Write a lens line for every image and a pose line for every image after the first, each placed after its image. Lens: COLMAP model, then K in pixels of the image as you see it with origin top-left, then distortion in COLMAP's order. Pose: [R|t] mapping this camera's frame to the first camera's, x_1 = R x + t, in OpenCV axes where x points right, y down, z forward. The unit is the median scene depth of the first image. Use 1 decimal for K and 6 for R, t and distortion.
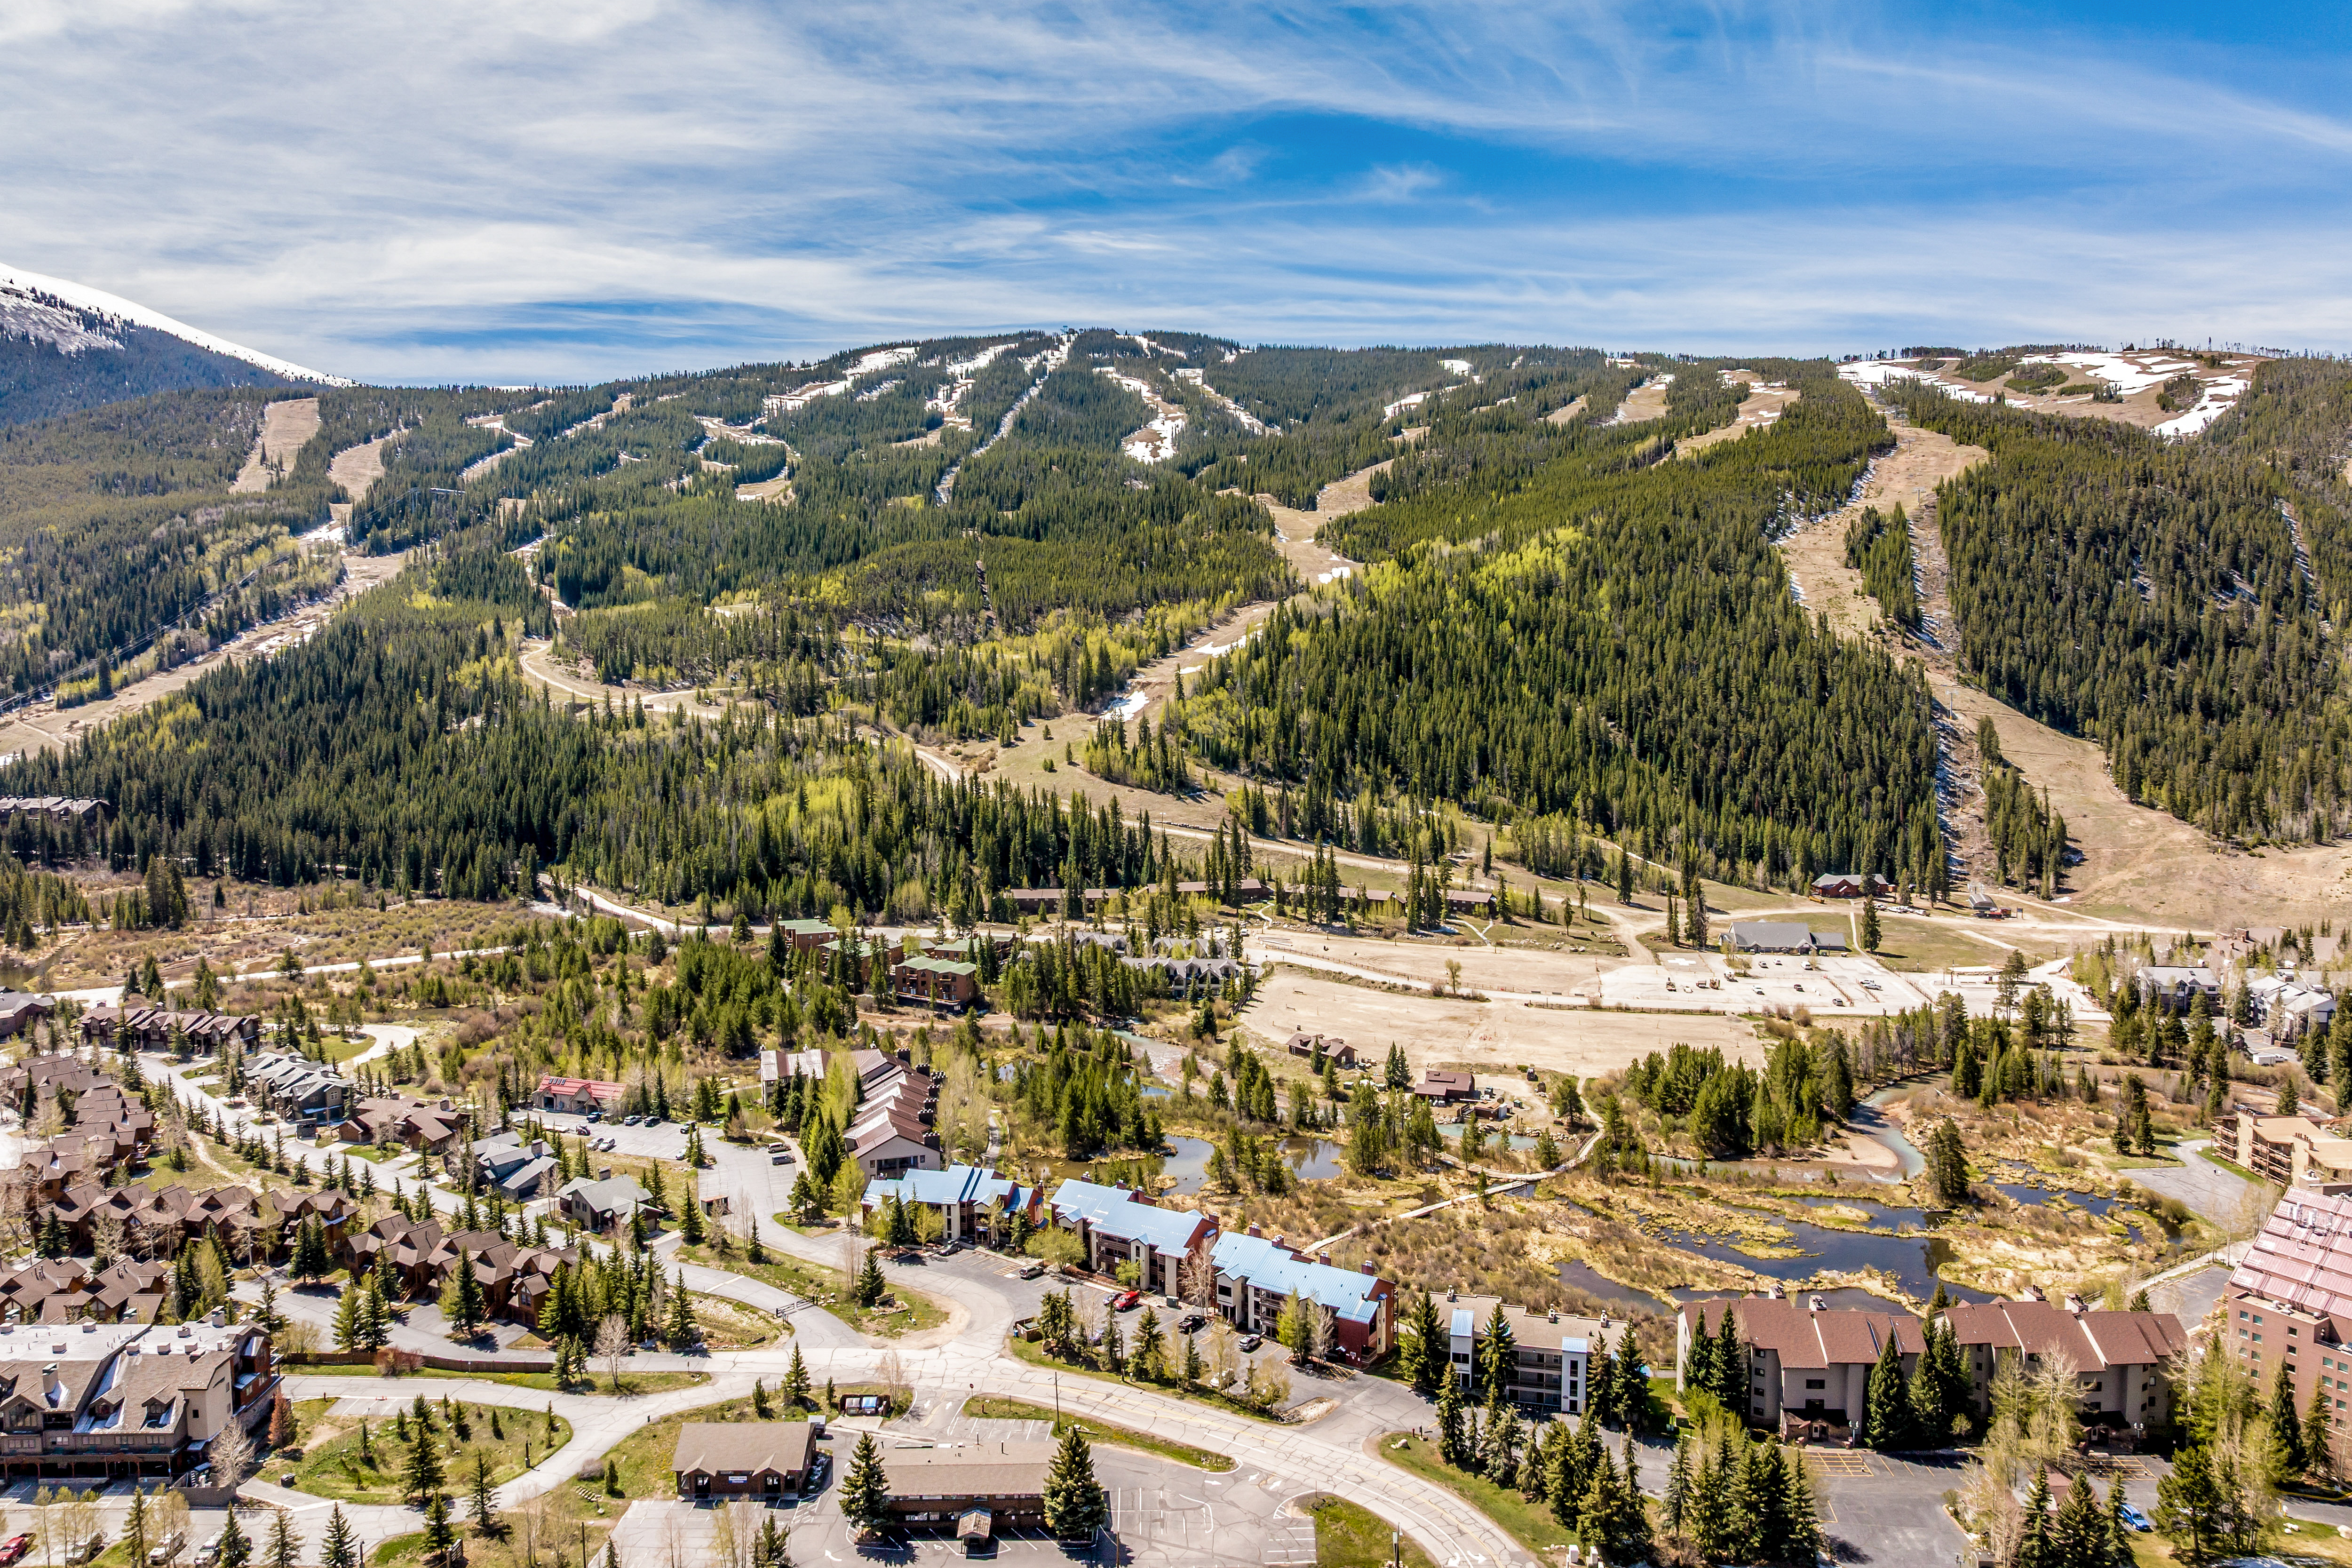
lens RADIAL K [[1716.8, 0, 1165.7], [0, 1716.8, 749.5], [0, 0, 1]] dist [-0.036820, -0.000685]
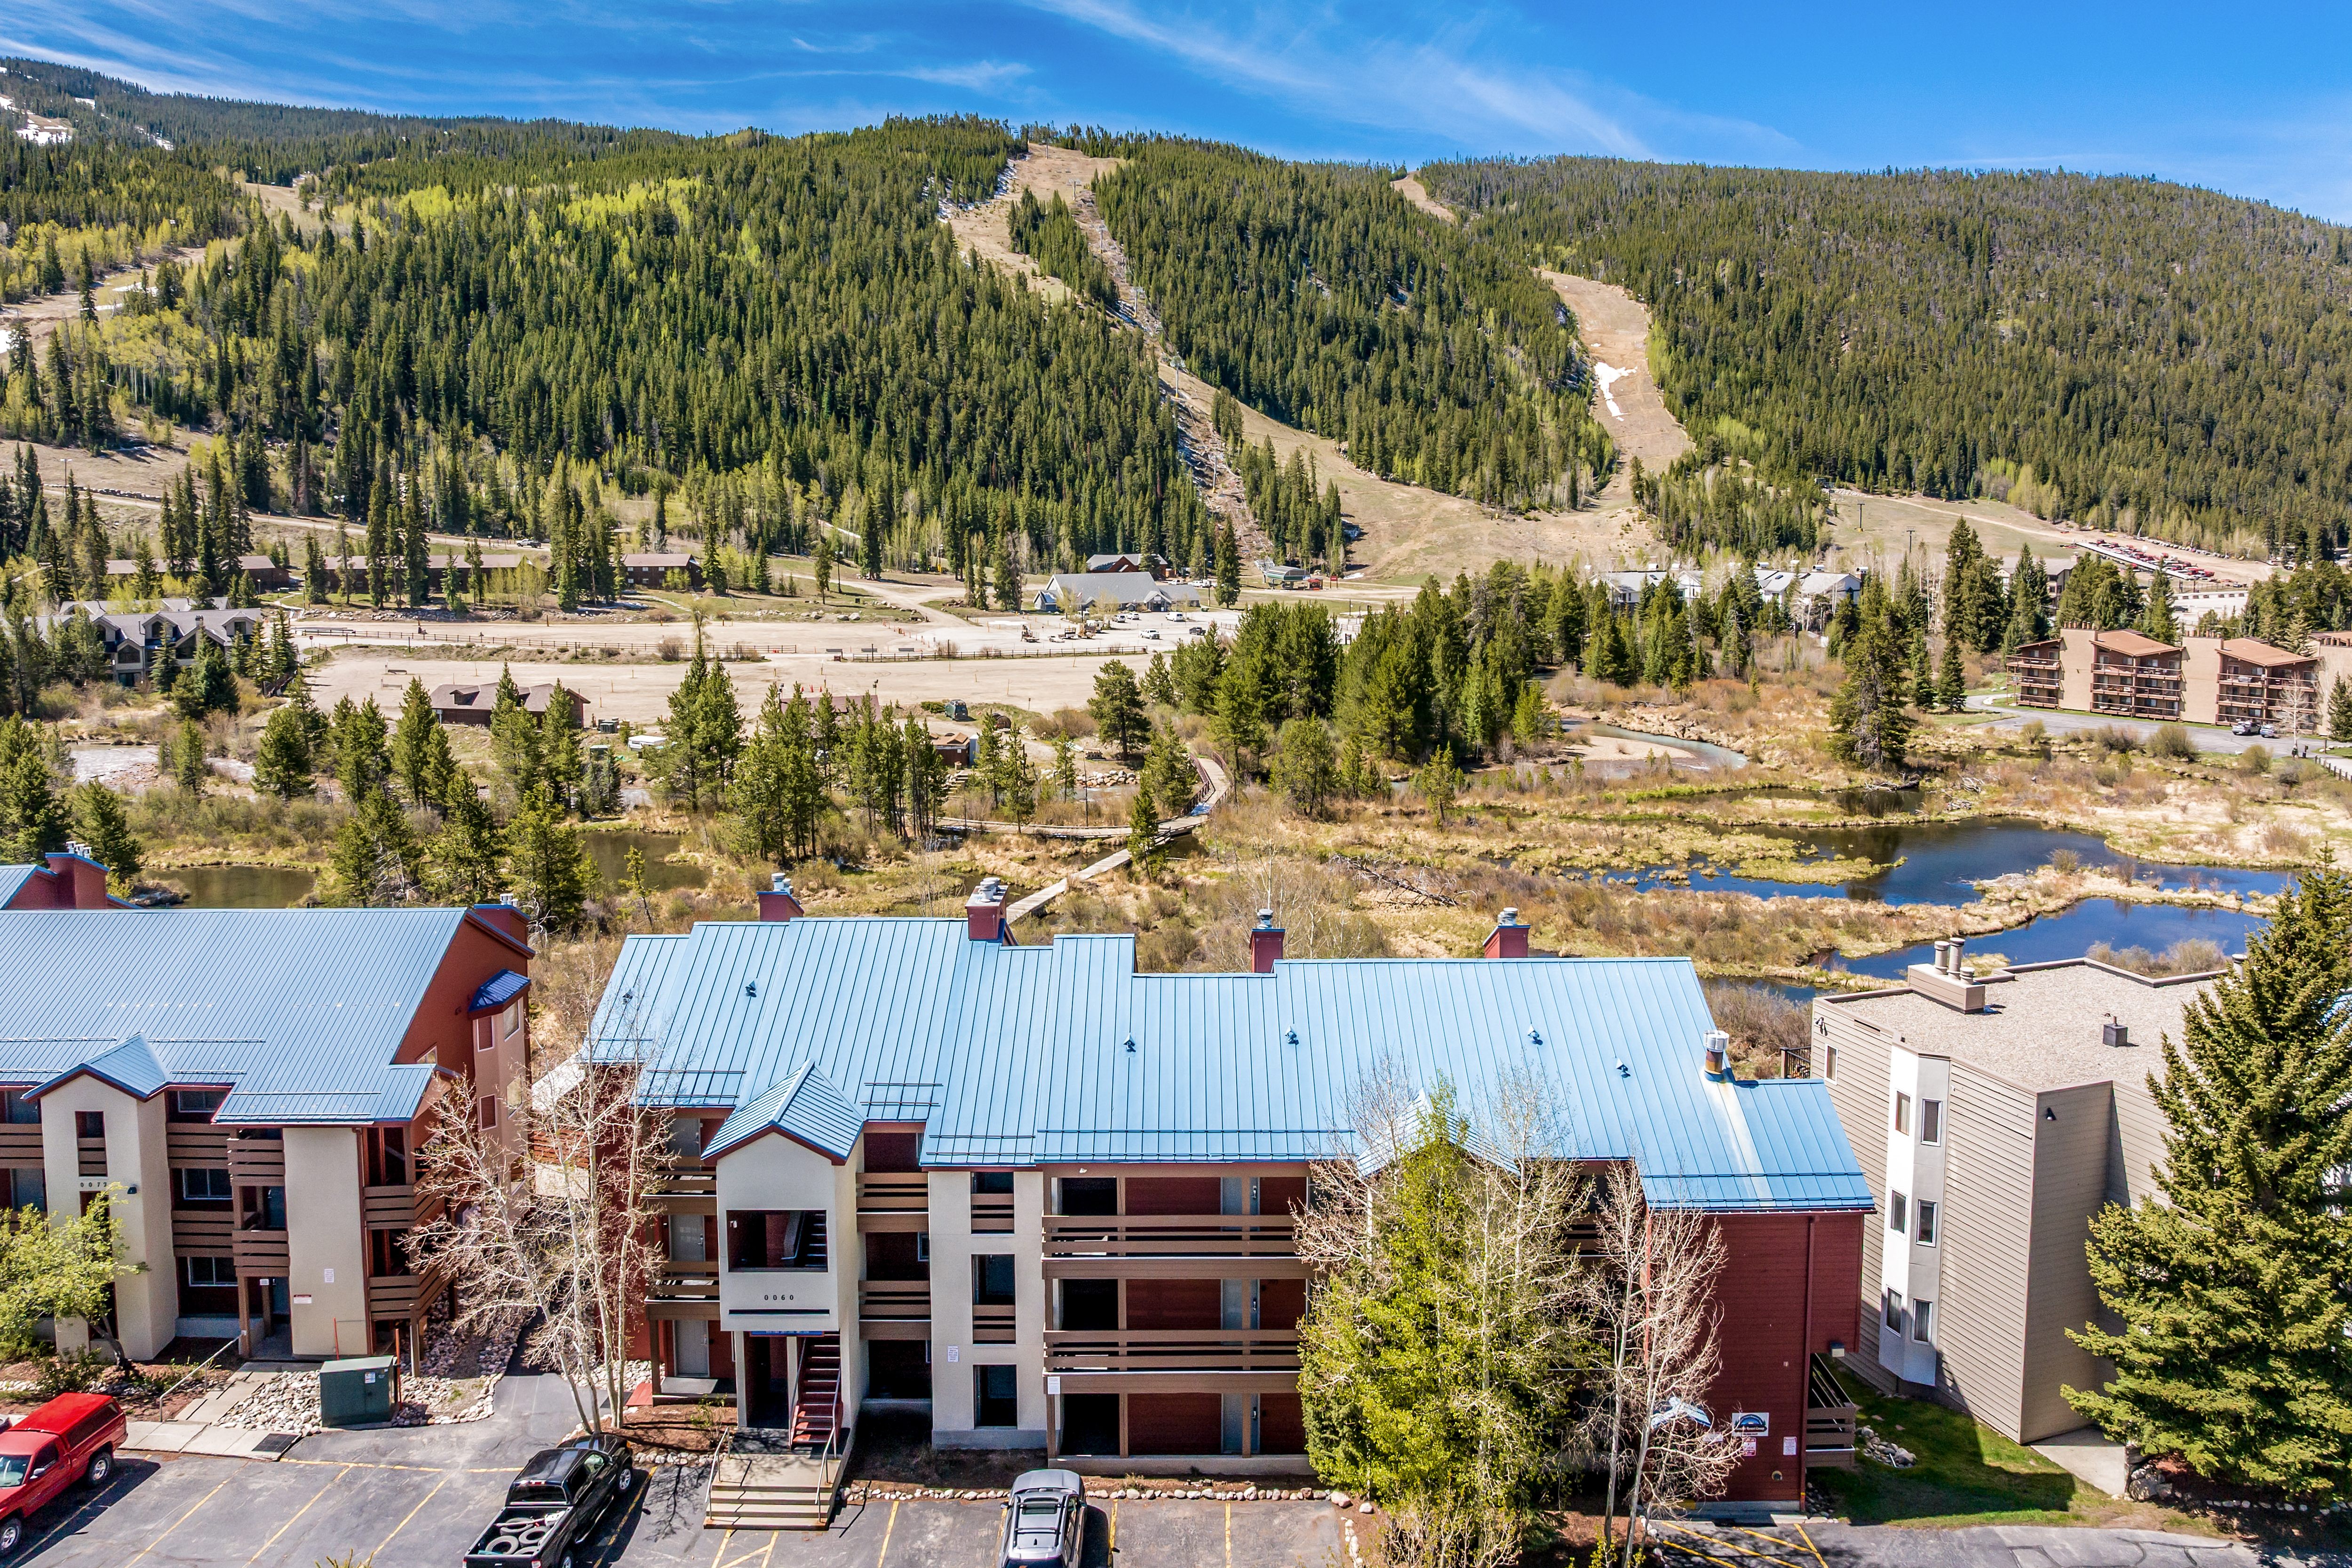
lens RADIAL K [[1712.1, 0, 1174.4], [0, 1712.1, 616.7], [0, 0, 1]] dist [-0.035019, -0.001839]
pose [[0.831454, -0.035437, 0.554462, -0.007247], [0.047689, 0.998833, -0.007674, 0.100518], [-0.553543, 0.032822, 0.832174, 0.325004]]
